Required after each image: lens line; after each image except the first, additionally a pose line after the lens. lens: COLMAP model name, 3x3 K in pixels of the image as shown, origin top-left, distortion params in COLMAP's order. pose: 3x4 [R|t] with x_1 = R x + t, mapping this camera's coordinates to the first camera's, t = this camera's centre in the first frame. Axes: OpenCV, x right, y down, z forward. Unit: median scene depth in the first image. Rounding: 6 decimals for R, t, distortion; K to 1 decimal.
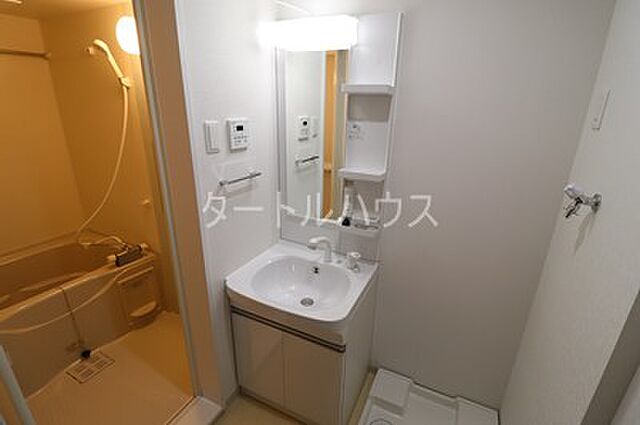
lens RADIAL K [[297.9, 0, 328.7], [0, 297.9, 202.0], [0, 0, 1]] dist [-0.013911, -0.001597]
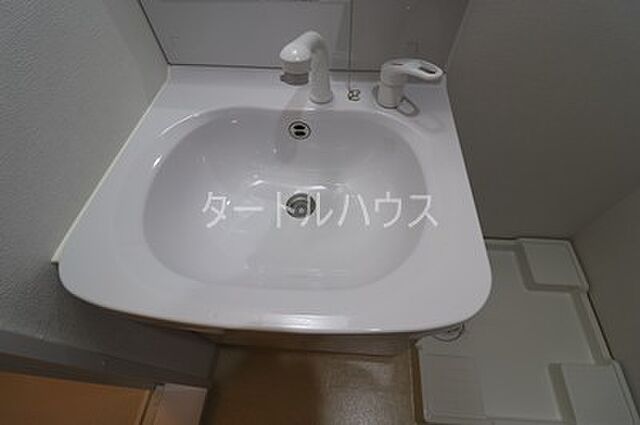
lens RADIAL K [[297.9, 0, 328.7], [0, 297.9, 202.0], [0, 0, 1]] dist [-0.013911, -0.001597]
pose [[0.931408, -0.318939, 0.175376, -0.107584], [0.146279, 0.769216, 0.622020, 0.063947], [-0.333288, -0.553700, 0.763109, 0.646406]]
